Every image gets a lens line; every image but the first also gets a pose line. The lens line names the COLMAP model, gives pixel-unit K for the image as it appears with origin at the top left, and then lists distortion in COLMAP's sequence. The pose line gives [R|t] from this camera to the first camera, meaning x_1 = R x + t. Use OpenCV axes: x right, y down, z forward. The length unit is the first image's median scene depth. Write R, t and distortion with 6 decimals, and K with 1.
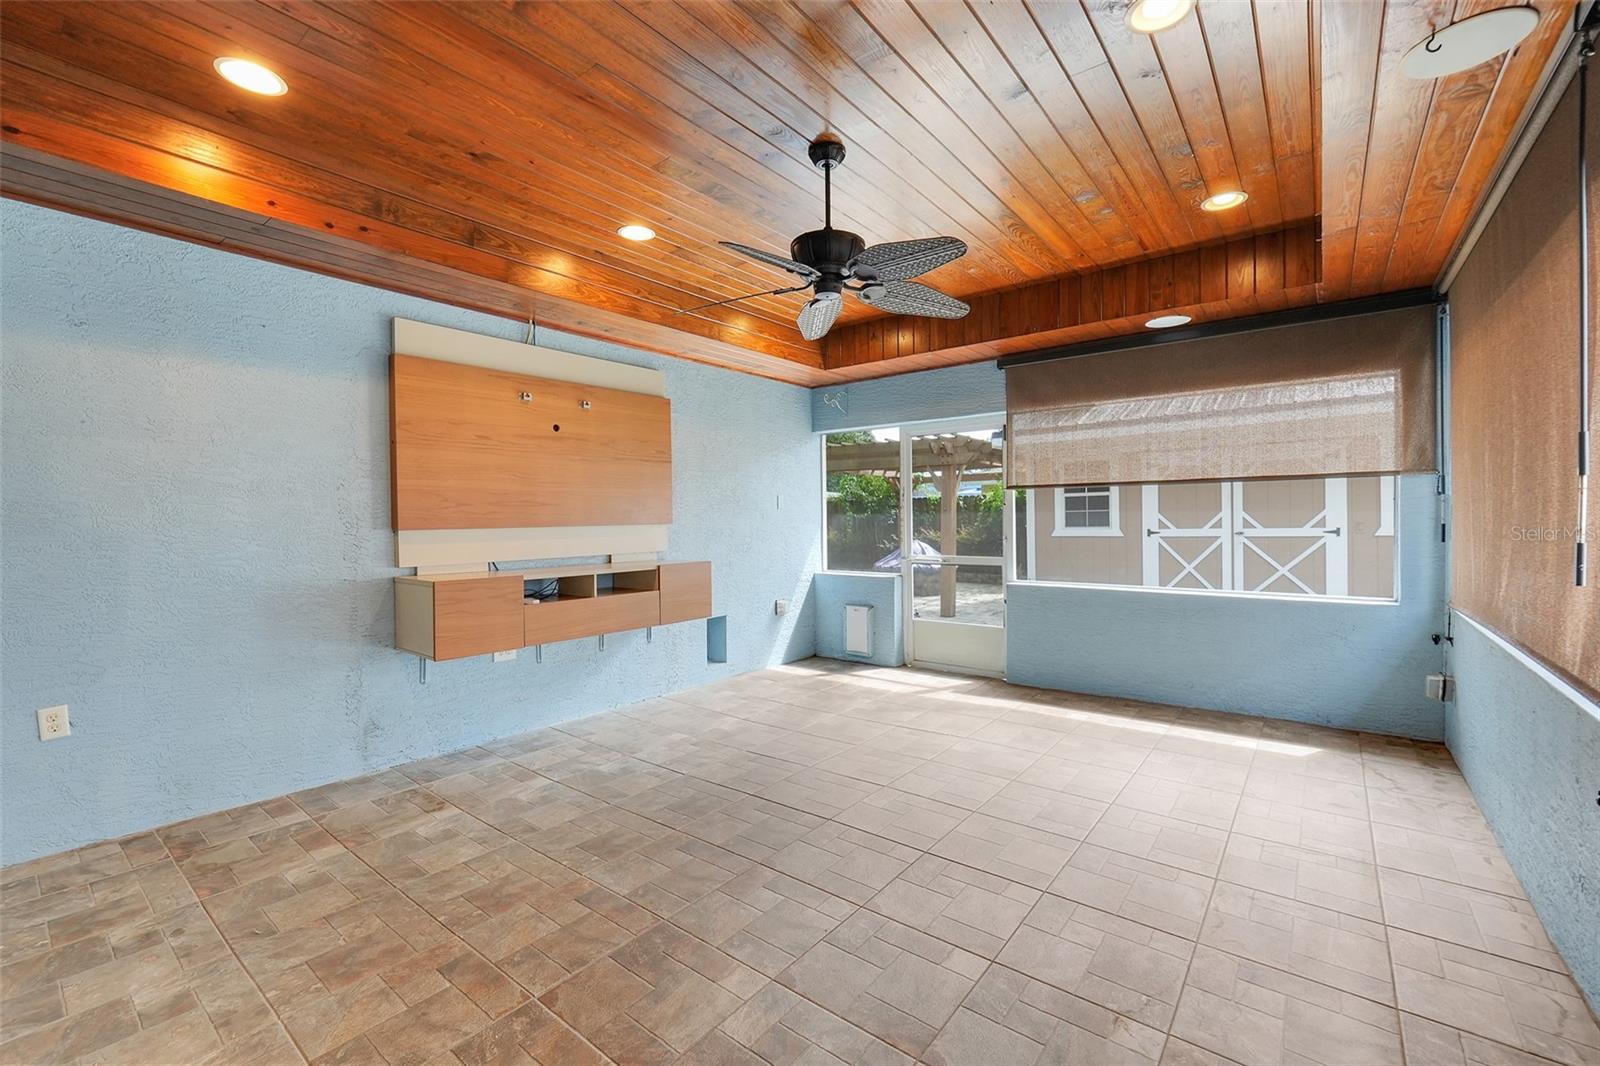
lens RADIAL K [[674.2, 0, 800.0], [0, 674.2, 533.0], [0, 0, 1]] dist [-0.000044, 0.000558]
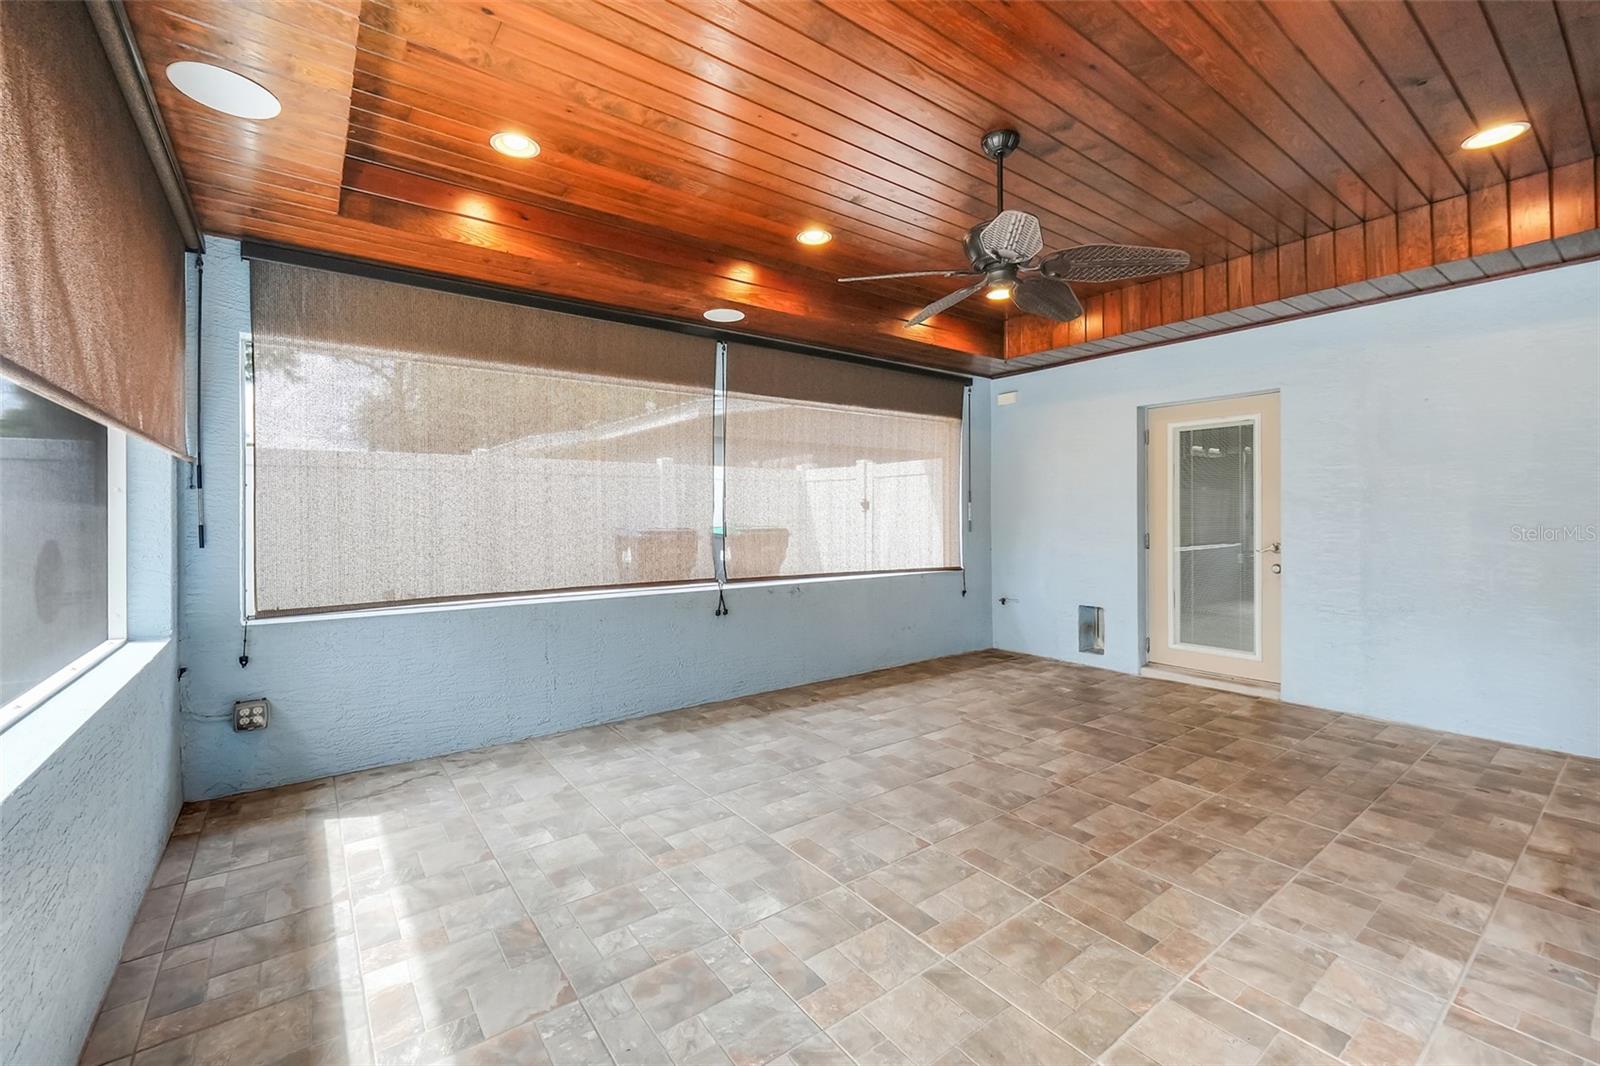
lens RADIAL K [[678.9, 0, 794.5], [0, 678.9, 516.5], [0, 0, 1]] dist [-0.001015, 0.000527]
pose [[-0.964821, 0.011859, 0.262639, 0.077885], [0.018215, 0.999597, 0.021778, -0.036907], [-0.262275, 0.025795, -0.964648, 2.094636]]
